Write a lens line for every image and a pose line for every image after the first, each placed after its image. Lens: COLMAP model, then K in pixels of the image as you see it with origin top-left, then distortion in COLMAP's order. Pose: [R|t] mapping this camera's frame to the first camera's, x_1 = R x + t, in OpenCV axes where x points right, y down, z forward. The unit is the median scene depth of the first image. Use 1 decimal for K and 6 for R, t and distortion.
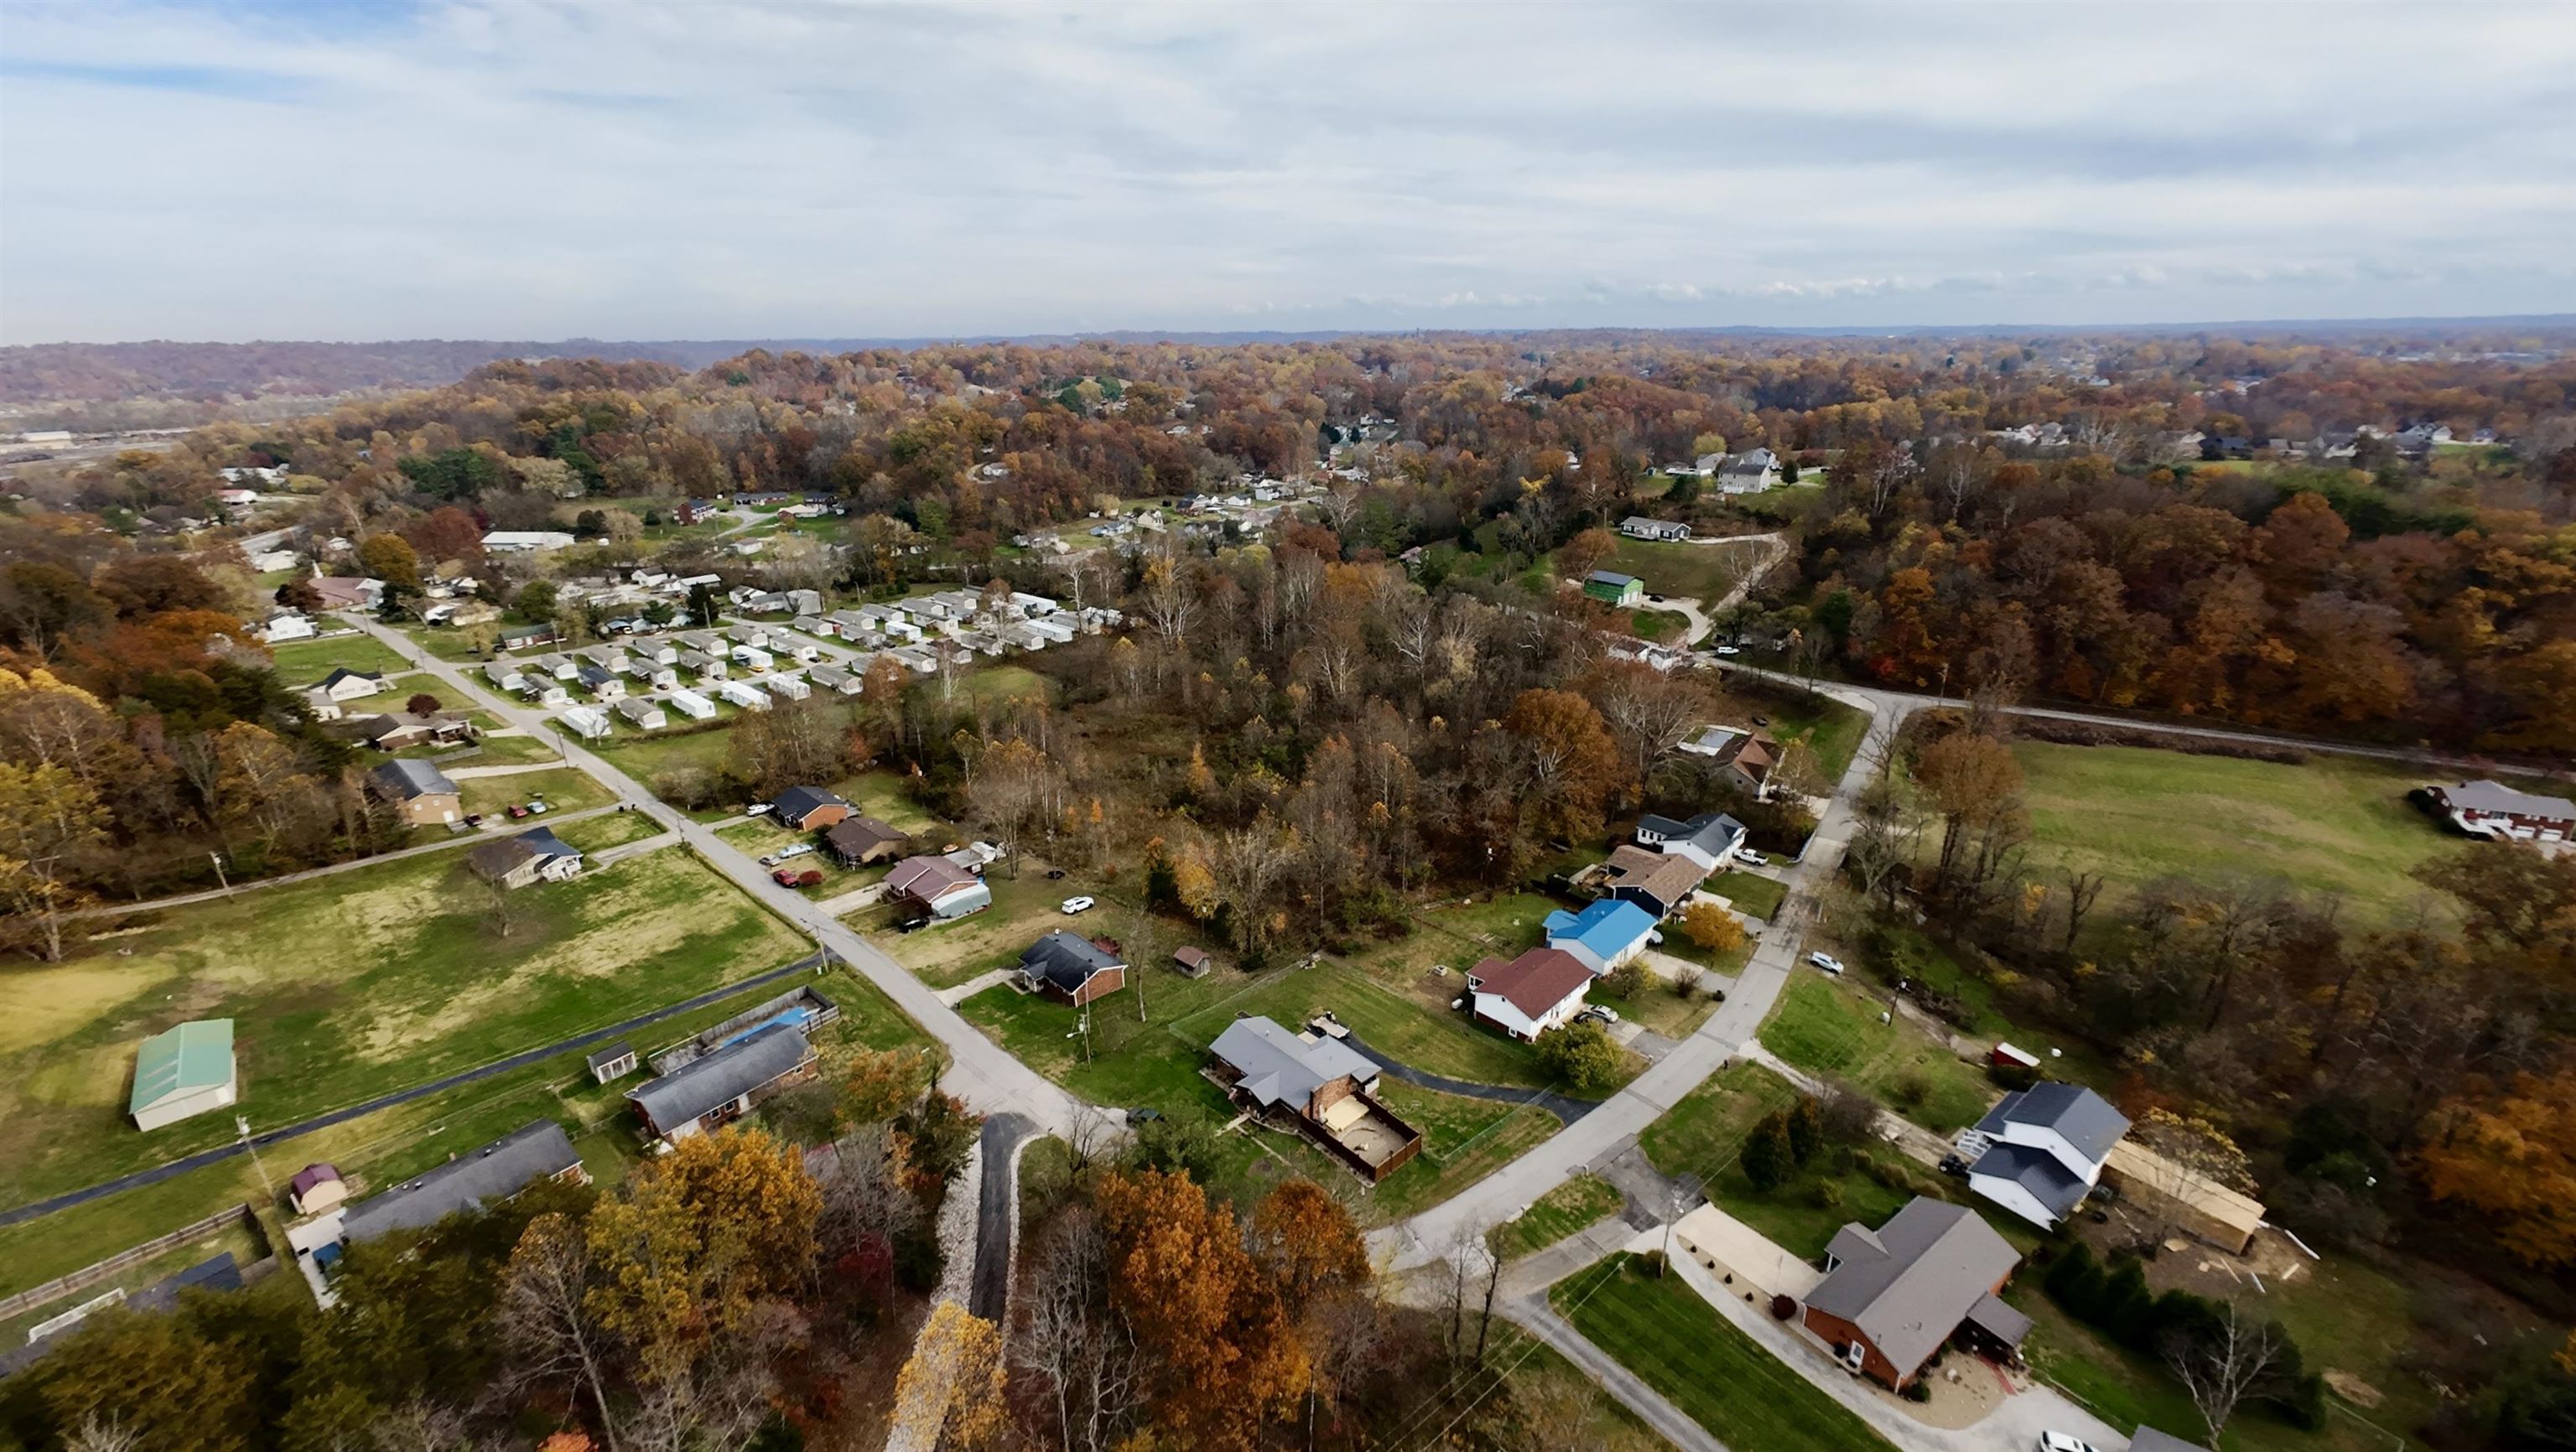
lens RADIAL K [[1106.2, 0, 1281.1], [0, 1106.2, 735.5], [0, 0, 1]] dist [0.000019, -0.000141]
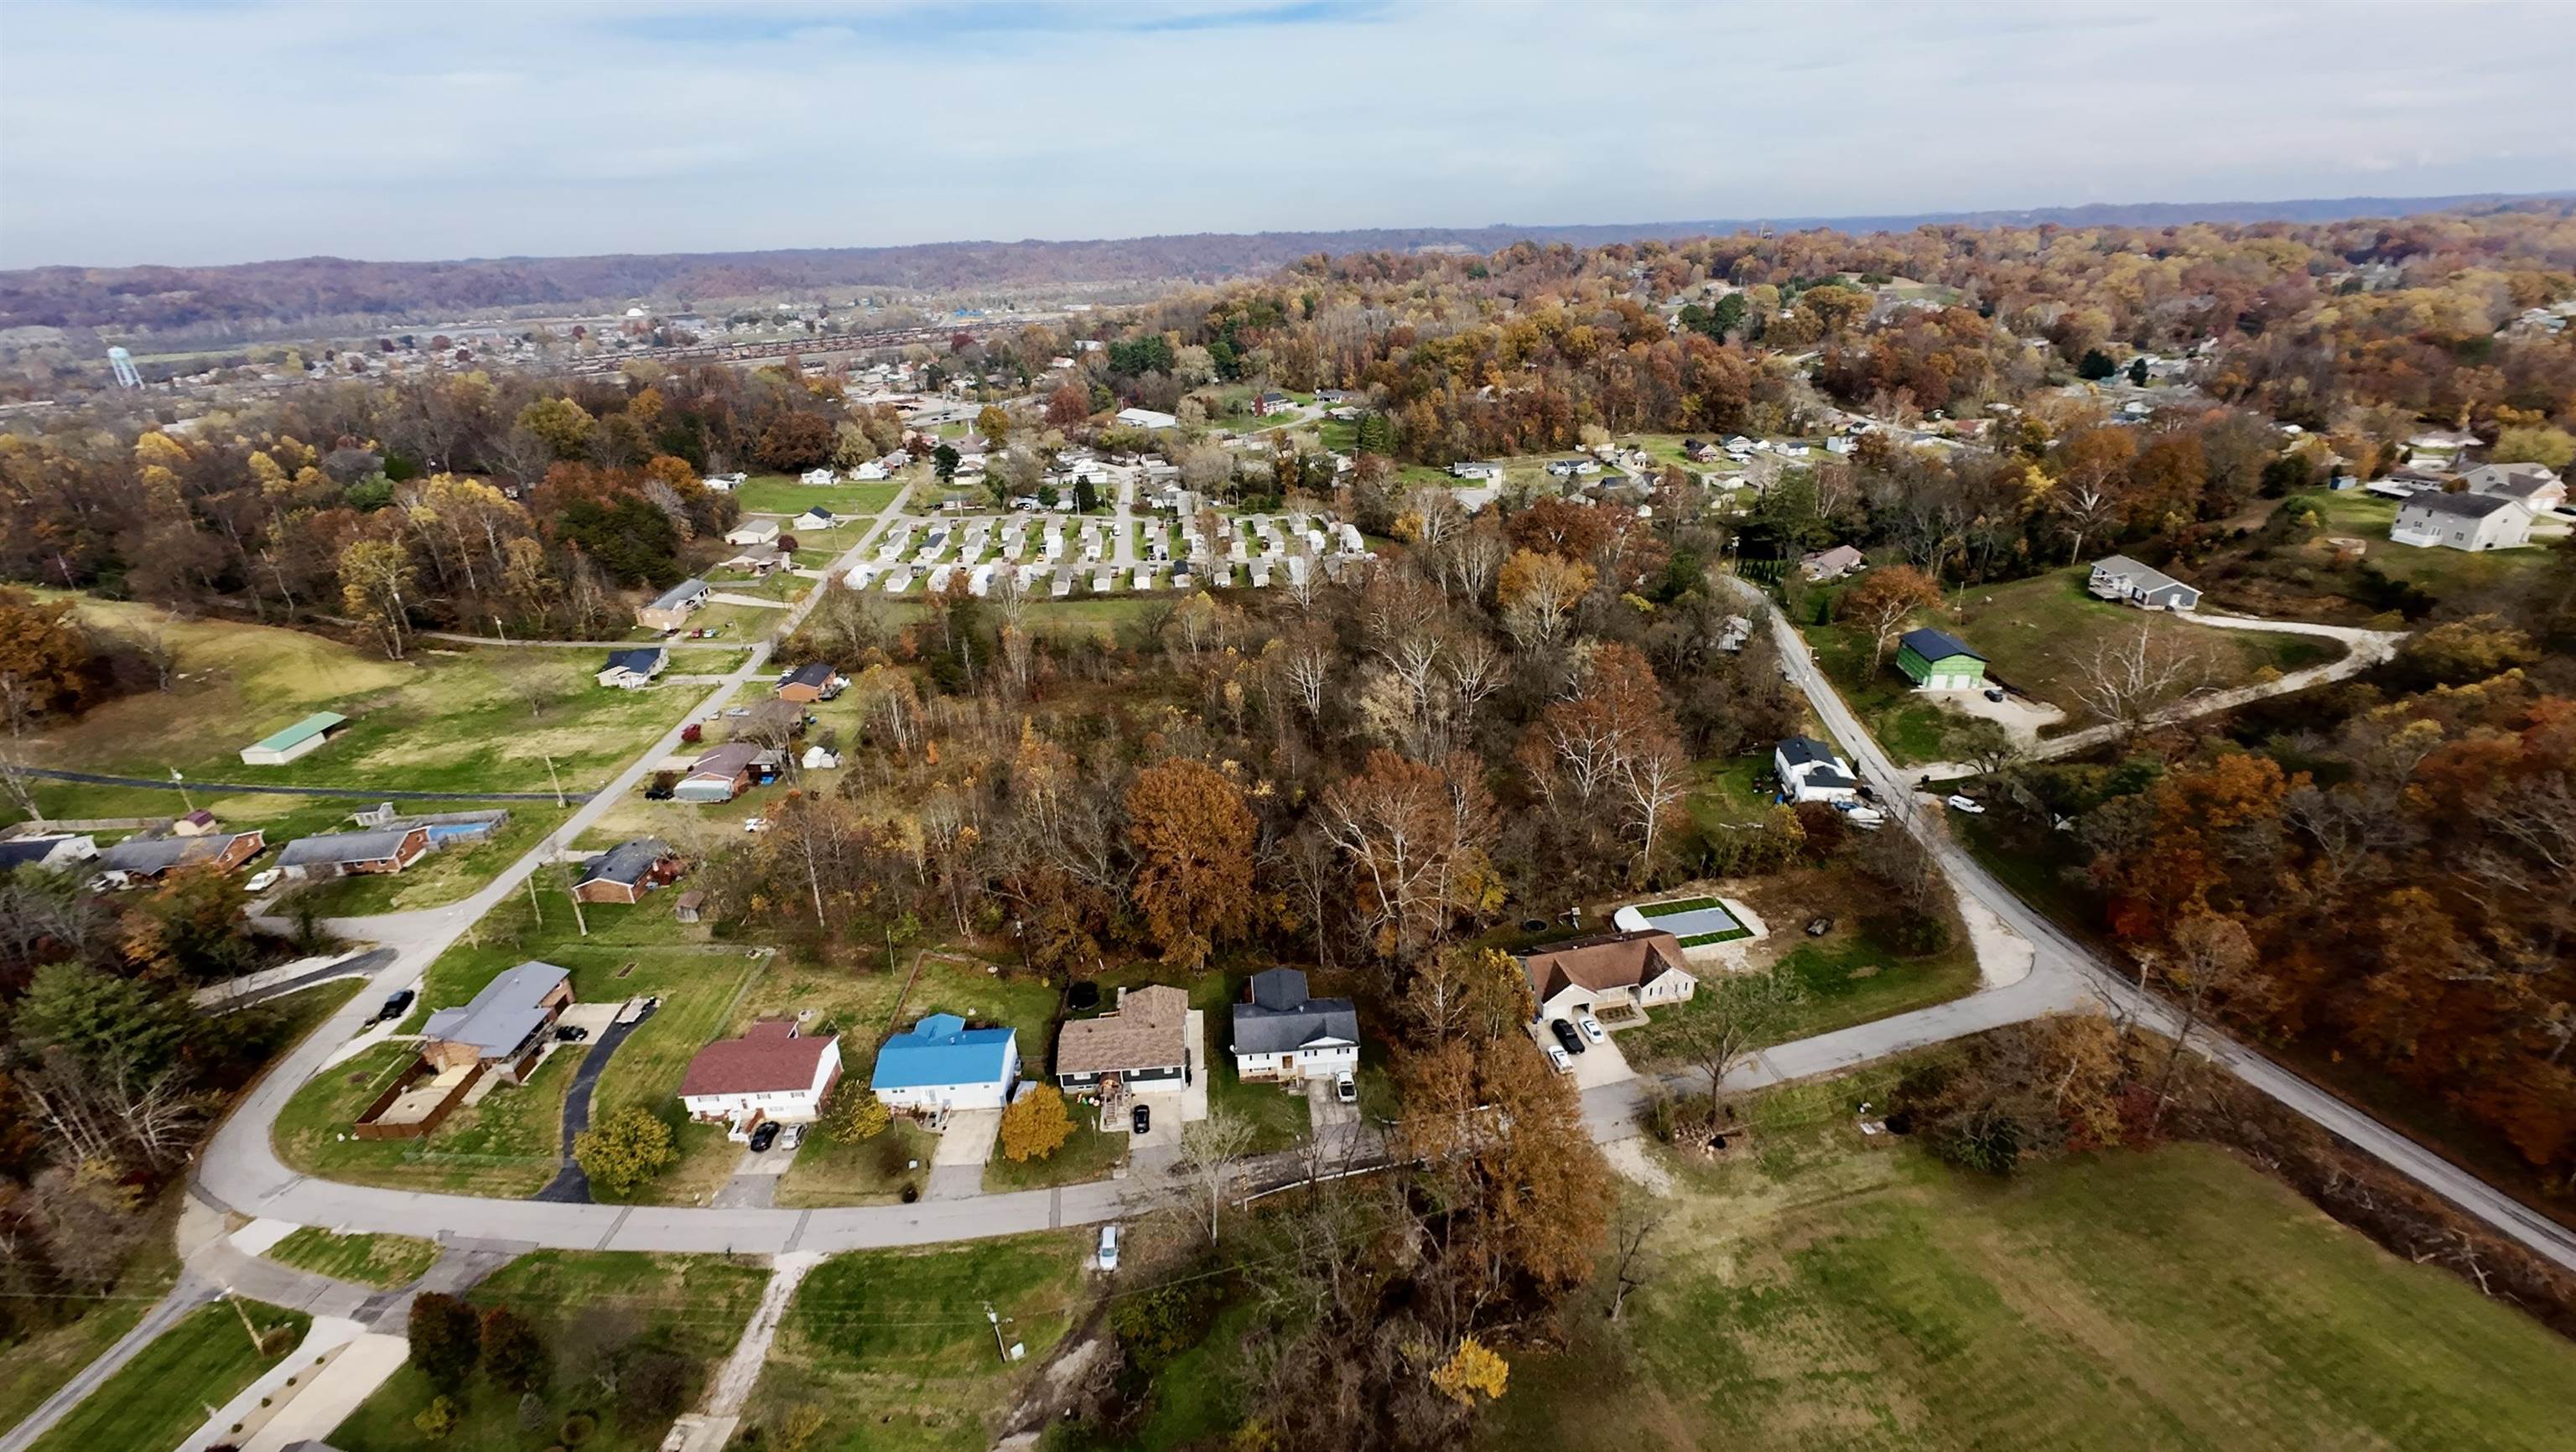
lens RADIAL K [[1106.2, 0, 1281.1], [0, 1106.2, 735.5], [0, 0, 1]] dist [0.000019, -0.000141]
pose [[0.725424, 0.275771, -0.630642, 1.009352], [-0.215631, 0.961160, 0.172263, -0.274254], [0.653653, 0.011022, 0.756714, 0.585034]]
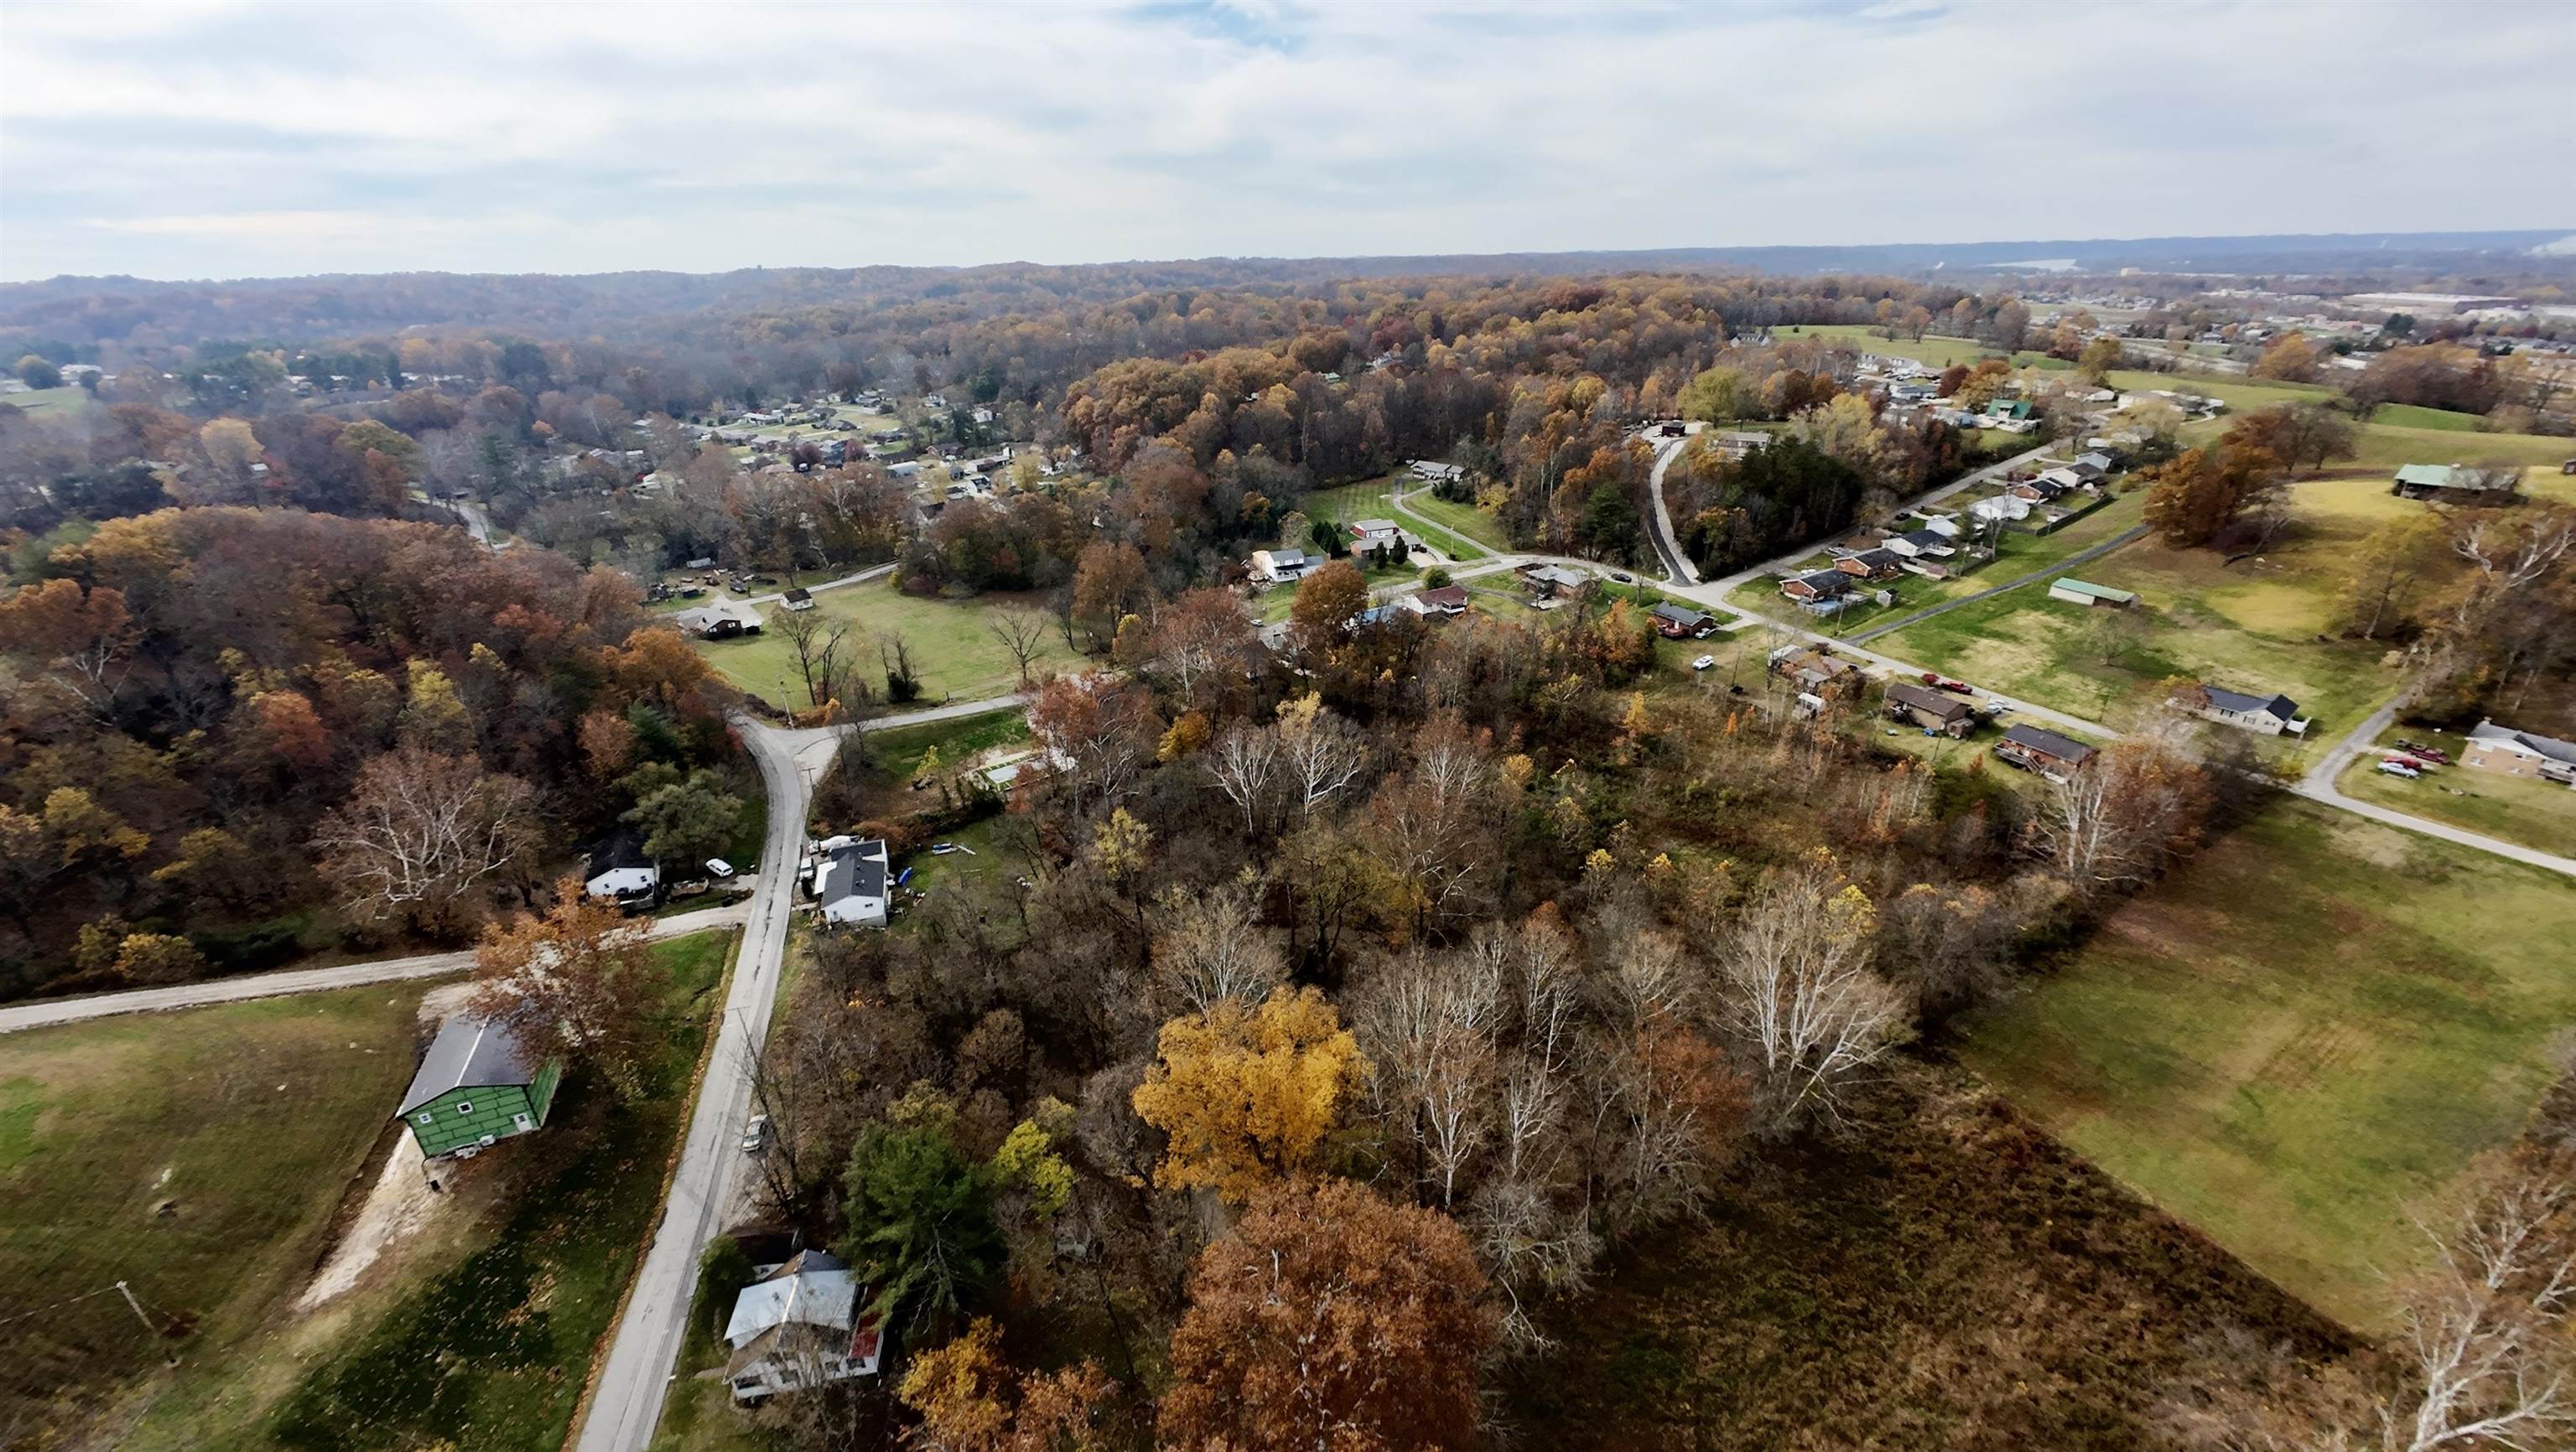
lens RADIAL K [[1004.3, 0, 1290.0], [0, 1004.3, 731.0], [0, 0, 1]] dist [-0.000789, 0.002017]
pose [[-0.959999, -0.088421, 0.265677, -0.029208], [0.126876, 0.708471, 0.694242, -0.907804], [-0.249610, 0.700179, -0.668913, 2.448984]]
